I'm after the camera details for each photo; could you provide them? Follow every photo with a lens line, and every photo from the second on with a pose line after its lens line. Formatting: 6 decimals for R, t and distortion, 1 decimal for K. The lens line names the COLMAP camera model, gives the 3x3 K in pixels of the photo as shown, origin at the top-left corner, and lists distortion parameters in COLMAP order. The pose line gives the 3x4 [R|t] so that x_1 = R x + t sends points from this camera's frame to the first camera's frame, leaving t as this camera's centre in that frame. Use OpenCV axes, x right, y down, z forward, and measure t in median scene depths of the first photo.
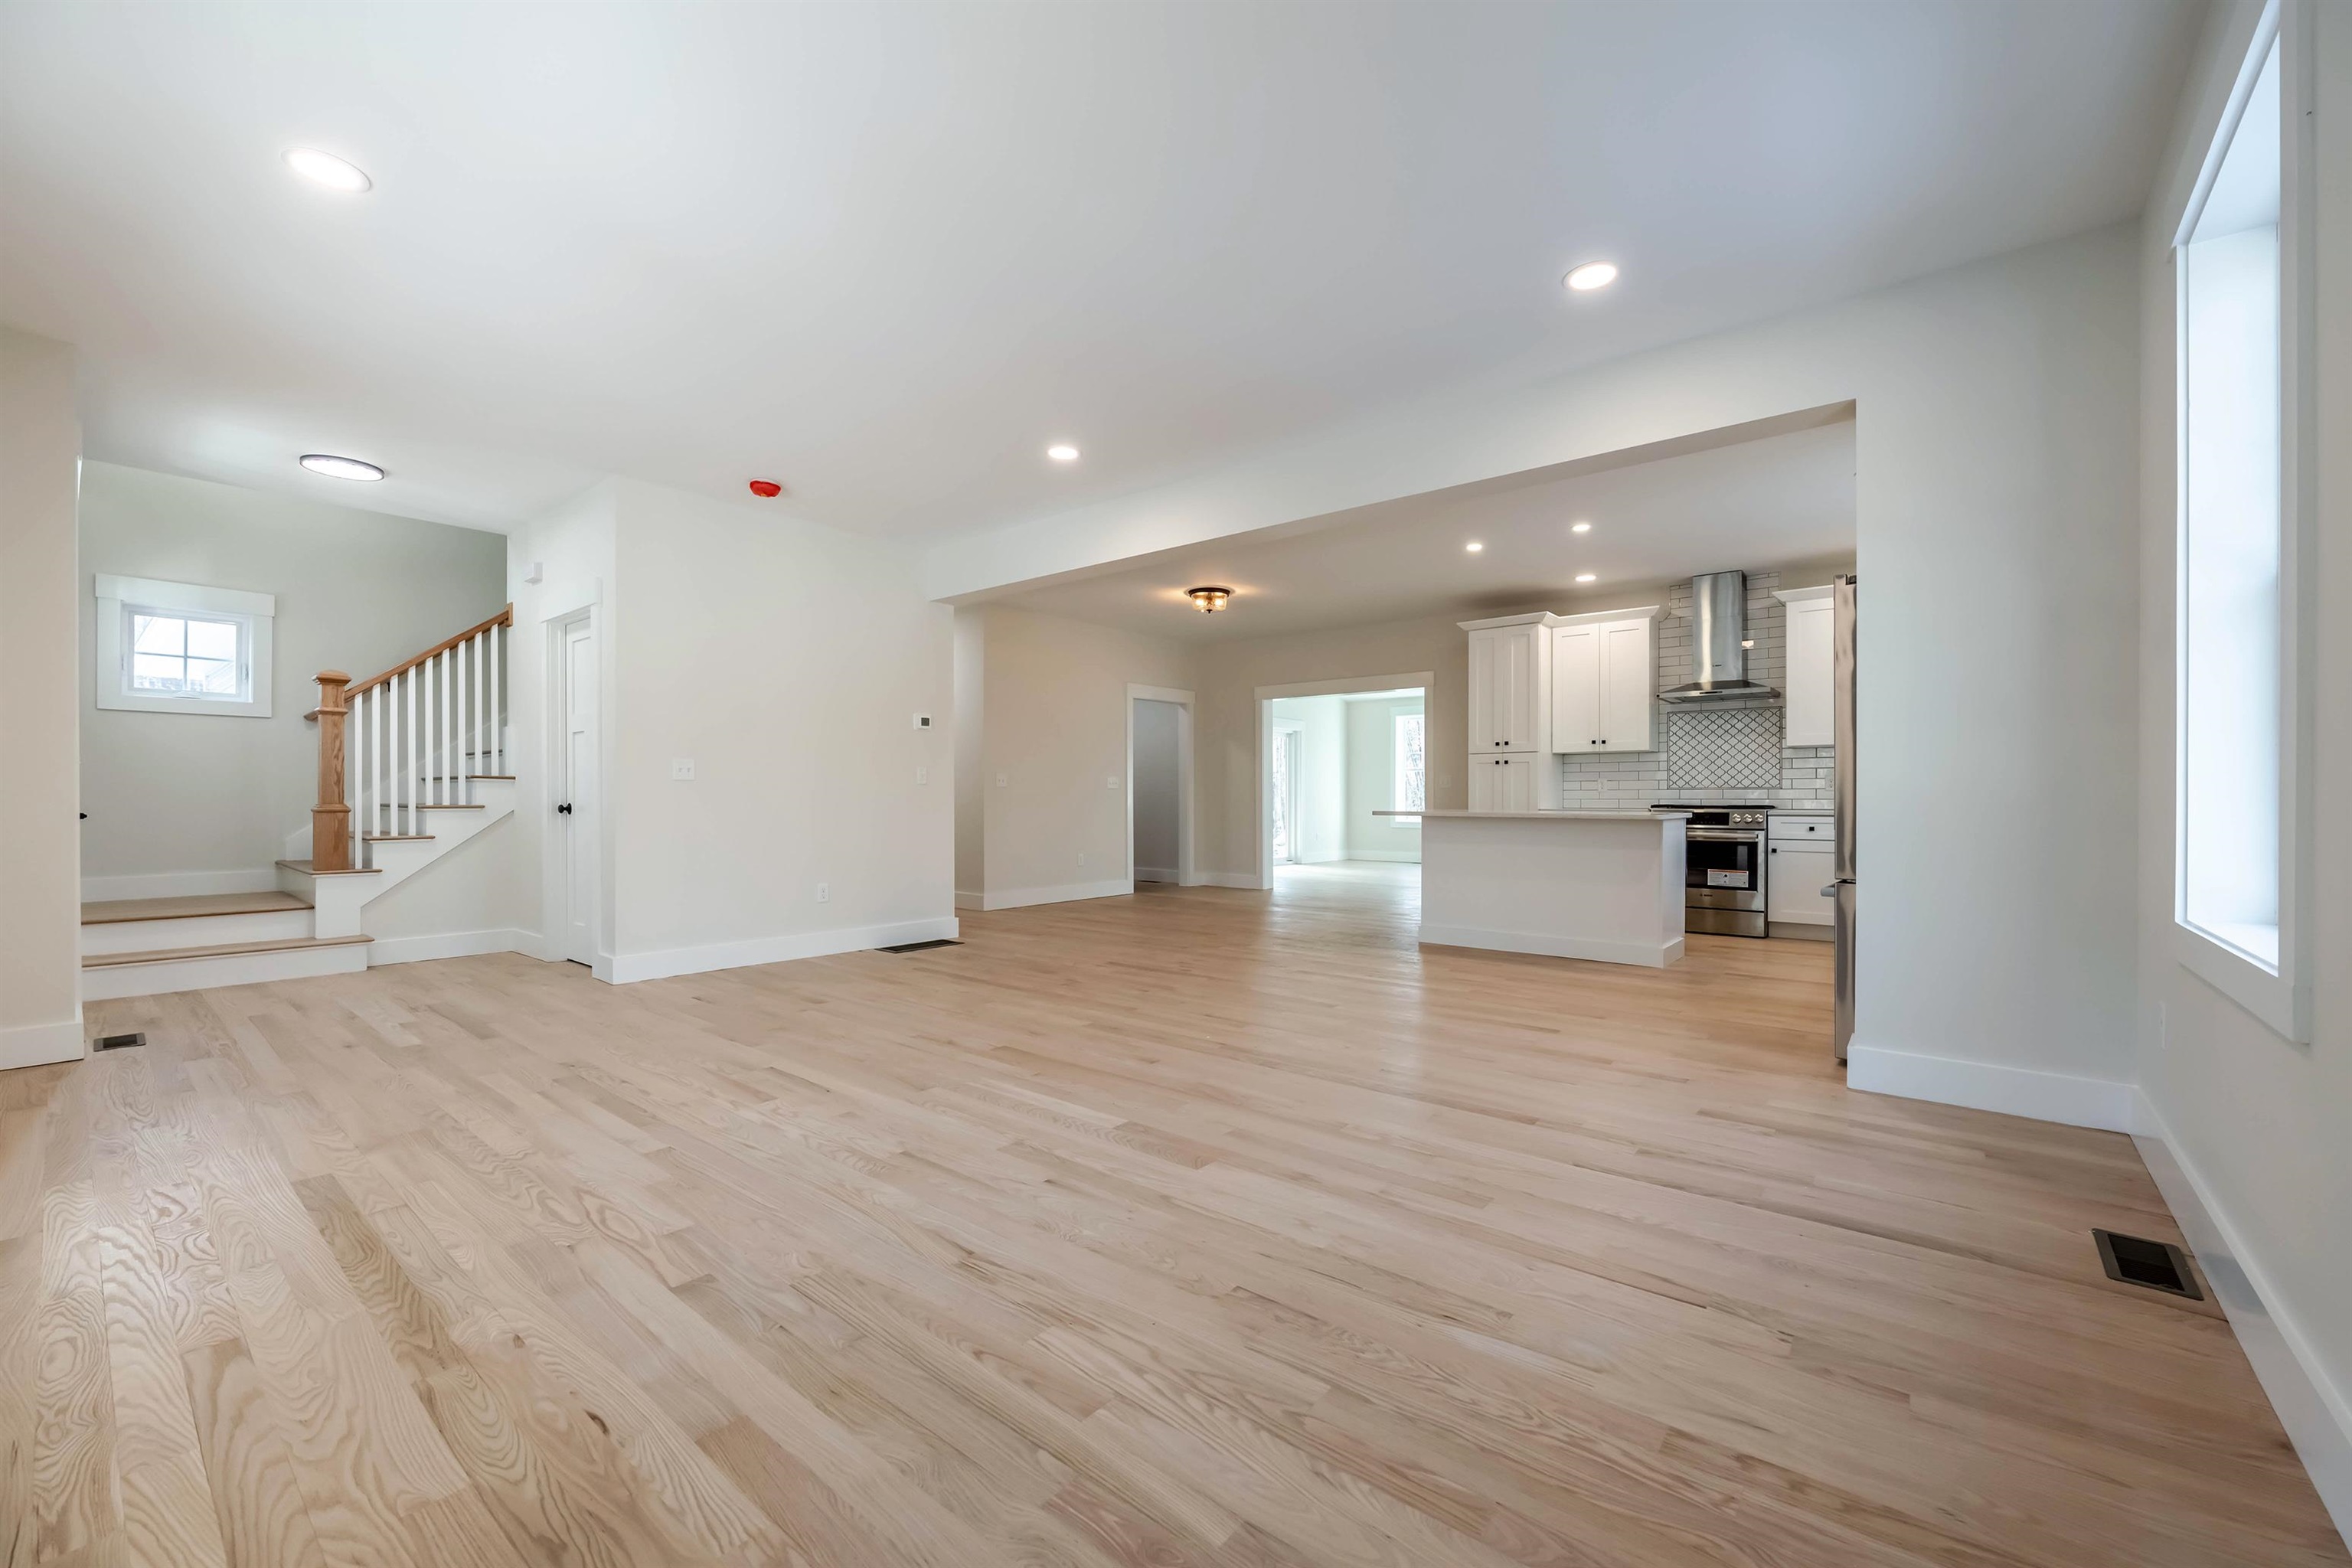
lens RADIAL K [[932.8, 0, 1181.0], [0, 932.8, 796.3], [0, 0, 1]] dist [-0.005572, 0.000318]
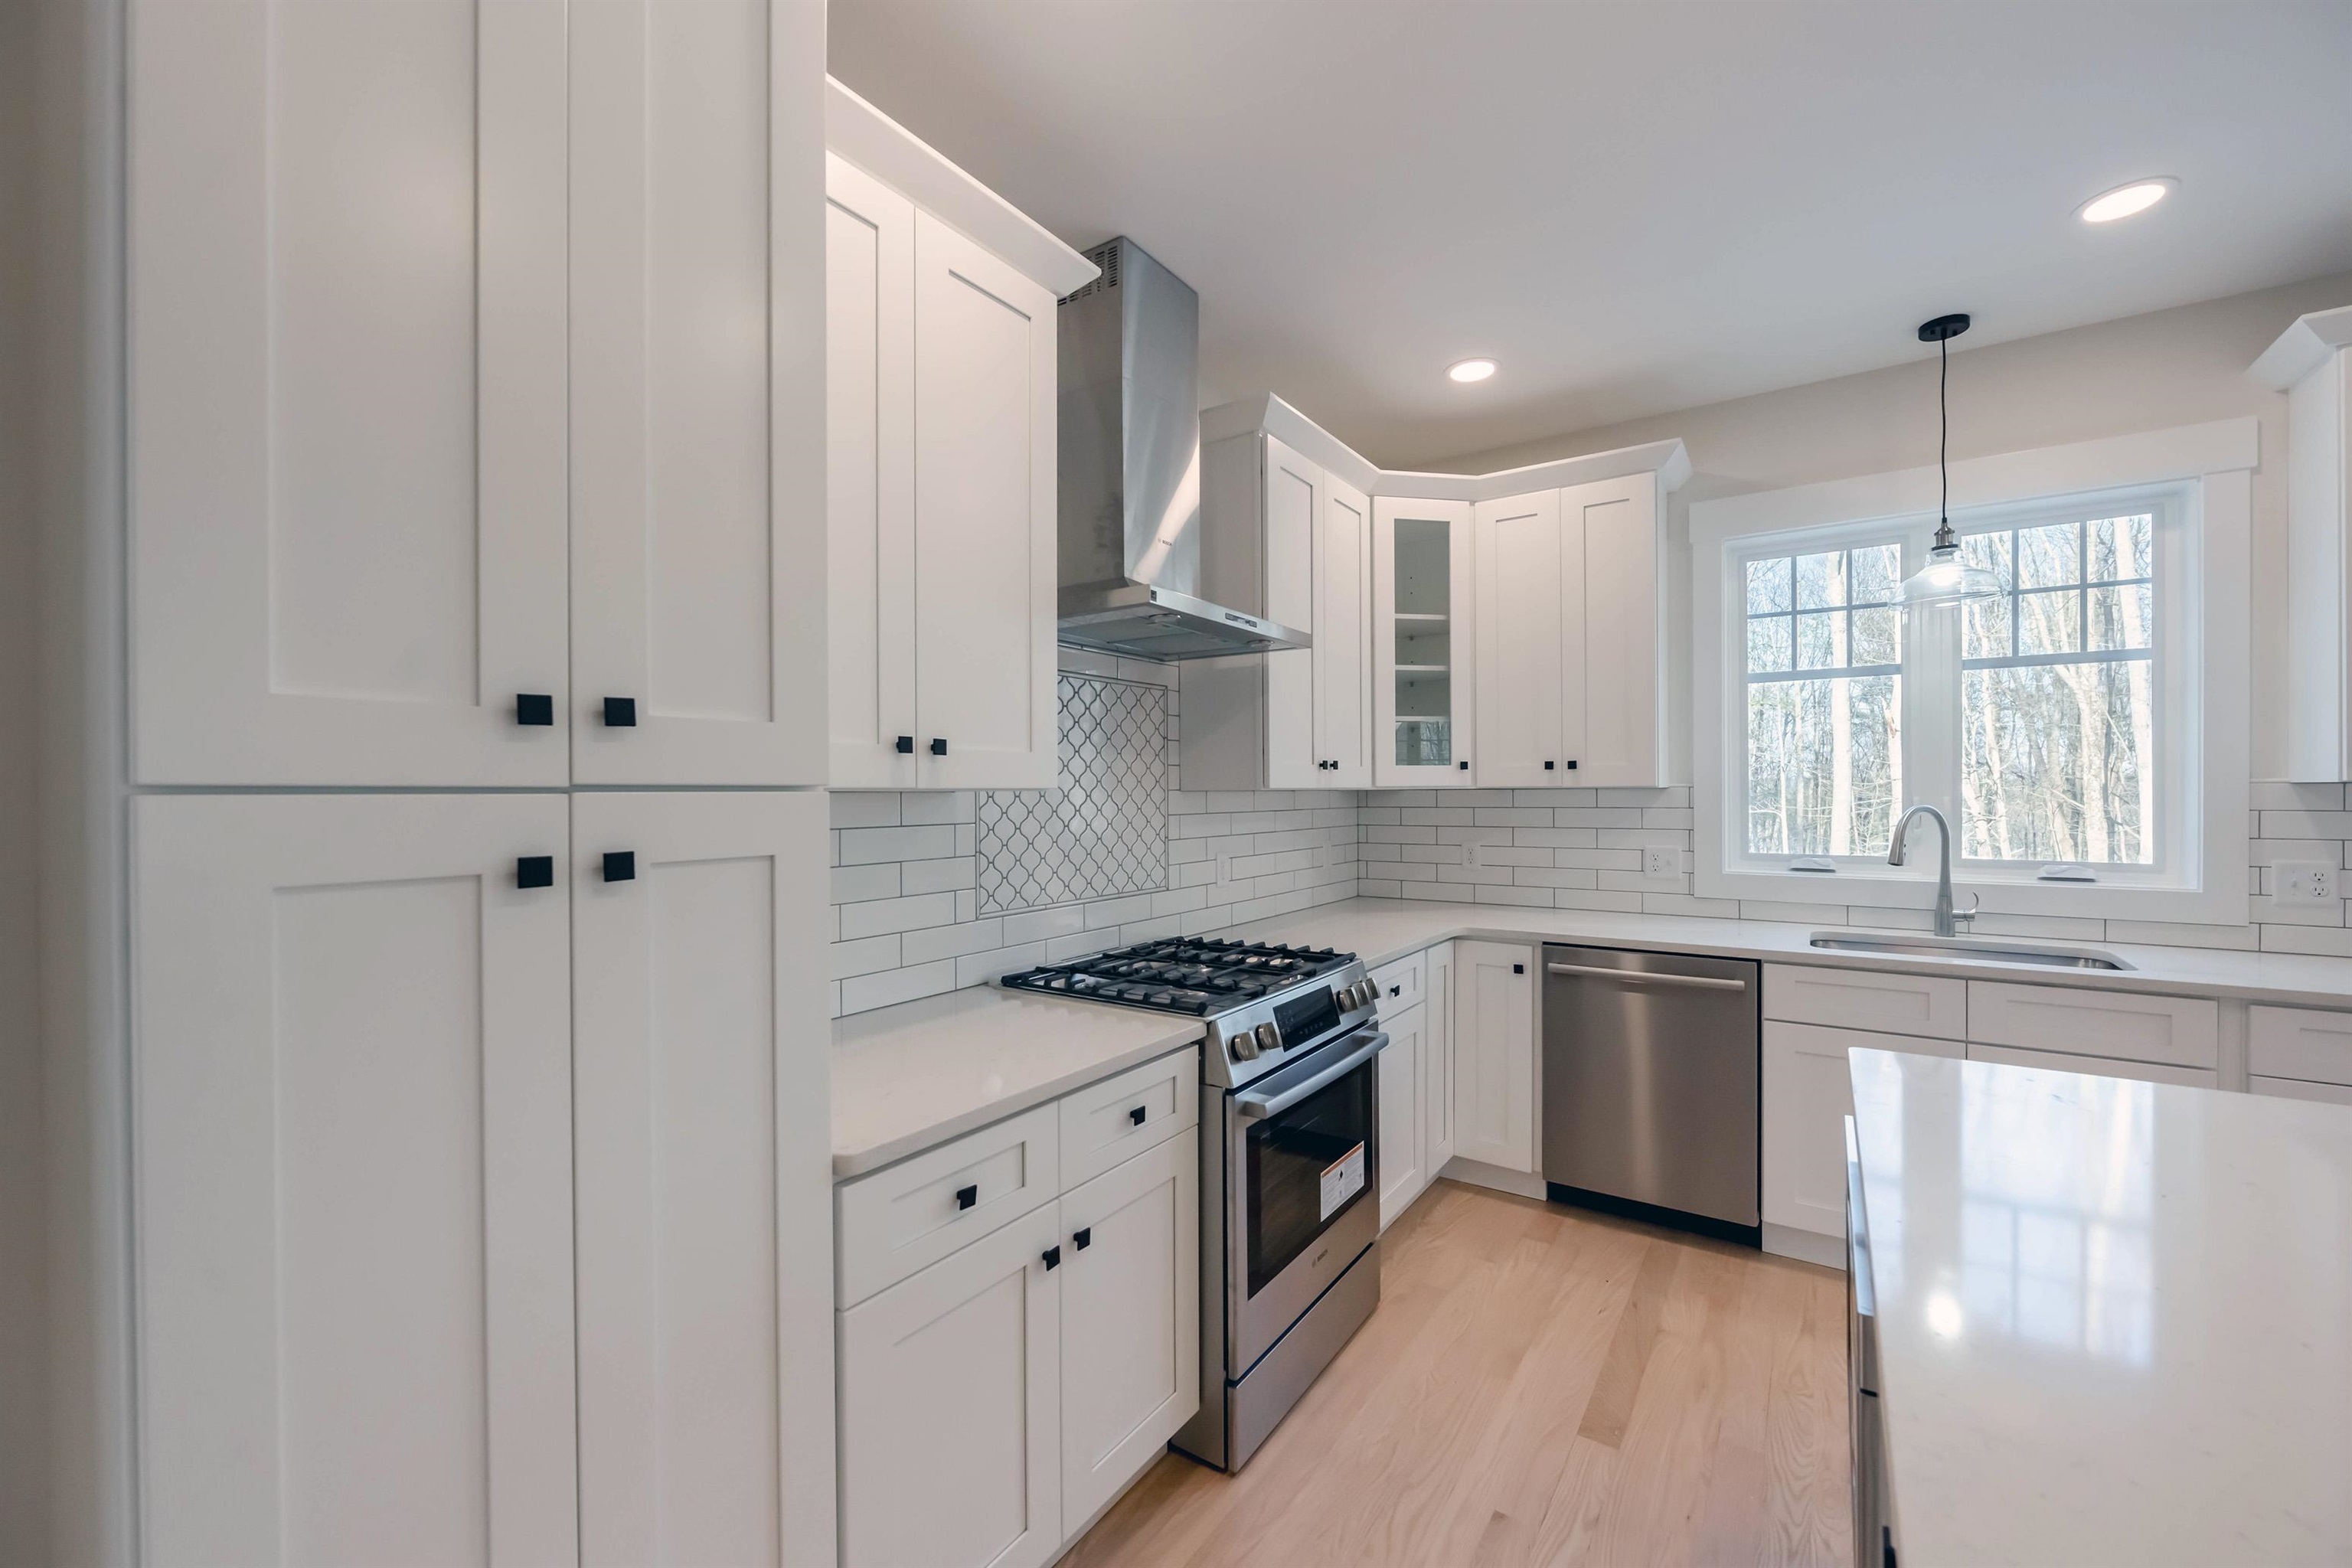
lens RADIAL K [[932.8, 0, 1181.0], [0, 932.8, 796.3], [0, 0, 1]] dist [-0.005572, 0.000318]
pose [[-0.081259, -0.003597, 0.996687, 0.236354], [0.005653, 0.999976, 0.004070, -0.049356], [-0.996677, 0.005965, -0.081236, 1.005714]]
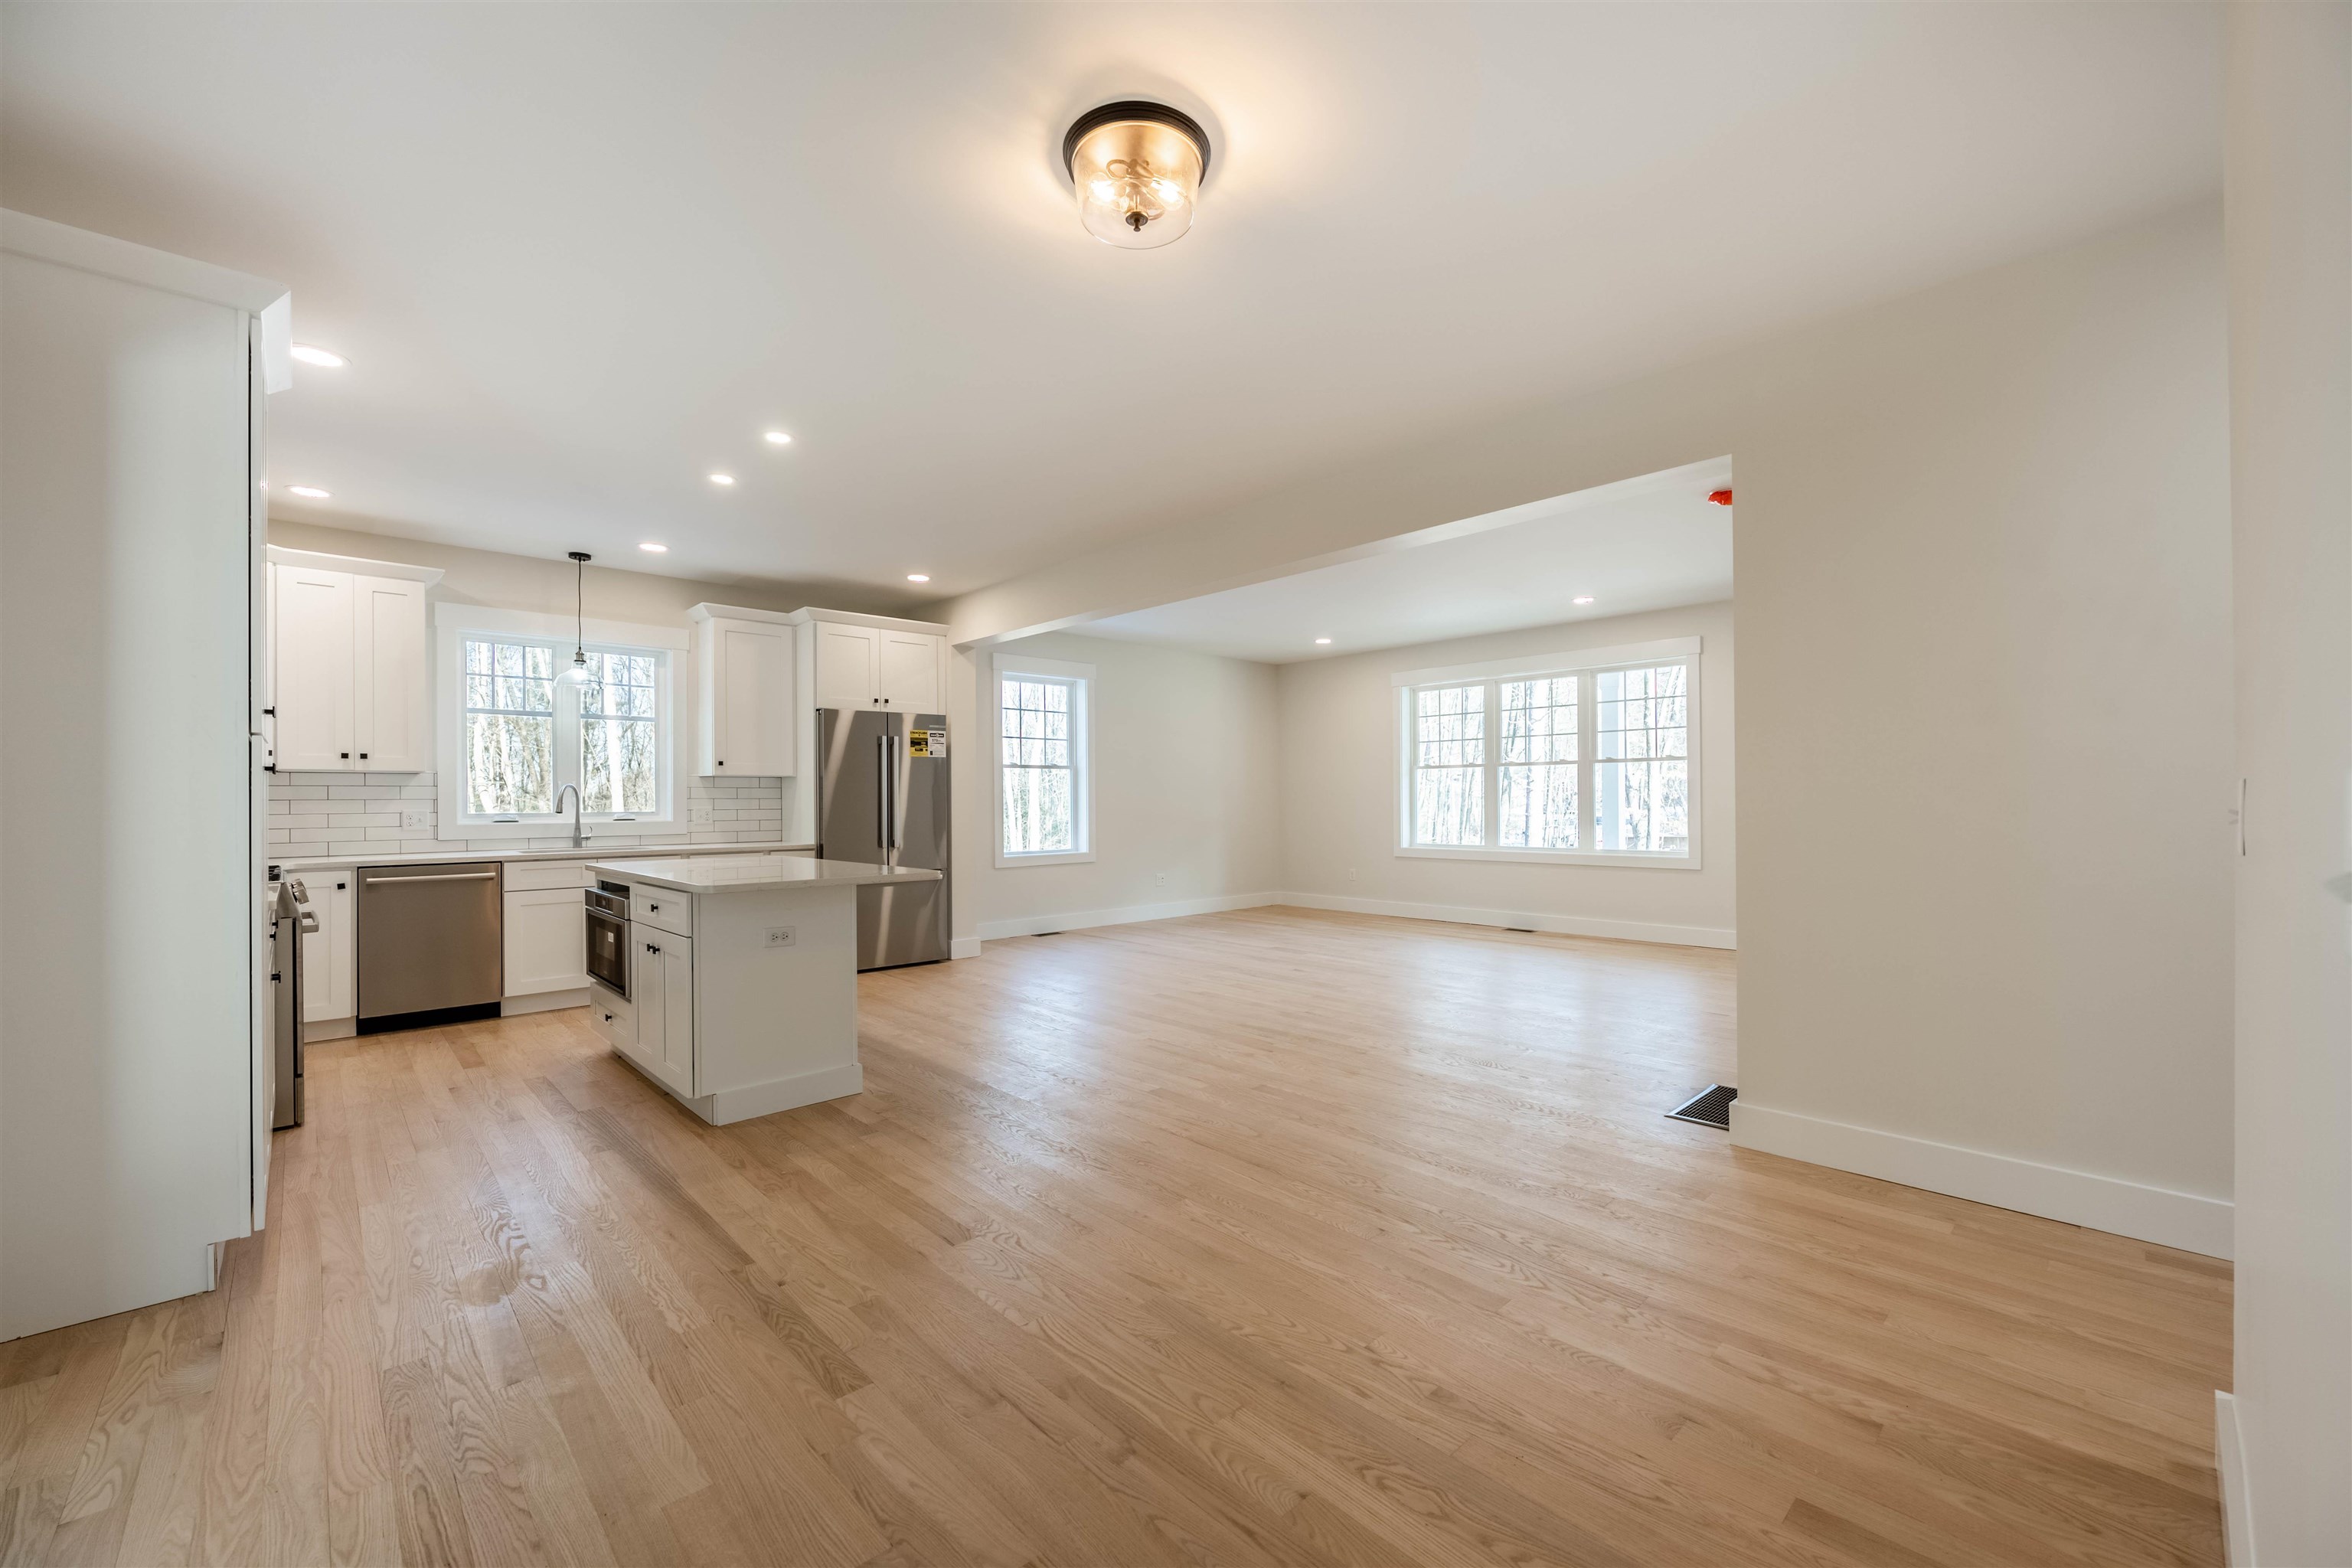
lens RADIAL K [[936.9, 0, 1169.9], [0, 936.9, 798.8], [0, 0, 1]] dist [0.002451, 0.000042]
pose [[-0.991030, 0.007116, 0.133448, -0.016430], [0.006838, 0.999973, -0.002542, -0.024157], [-0.133462, -0.001607, -0.991053, 1.390235]]
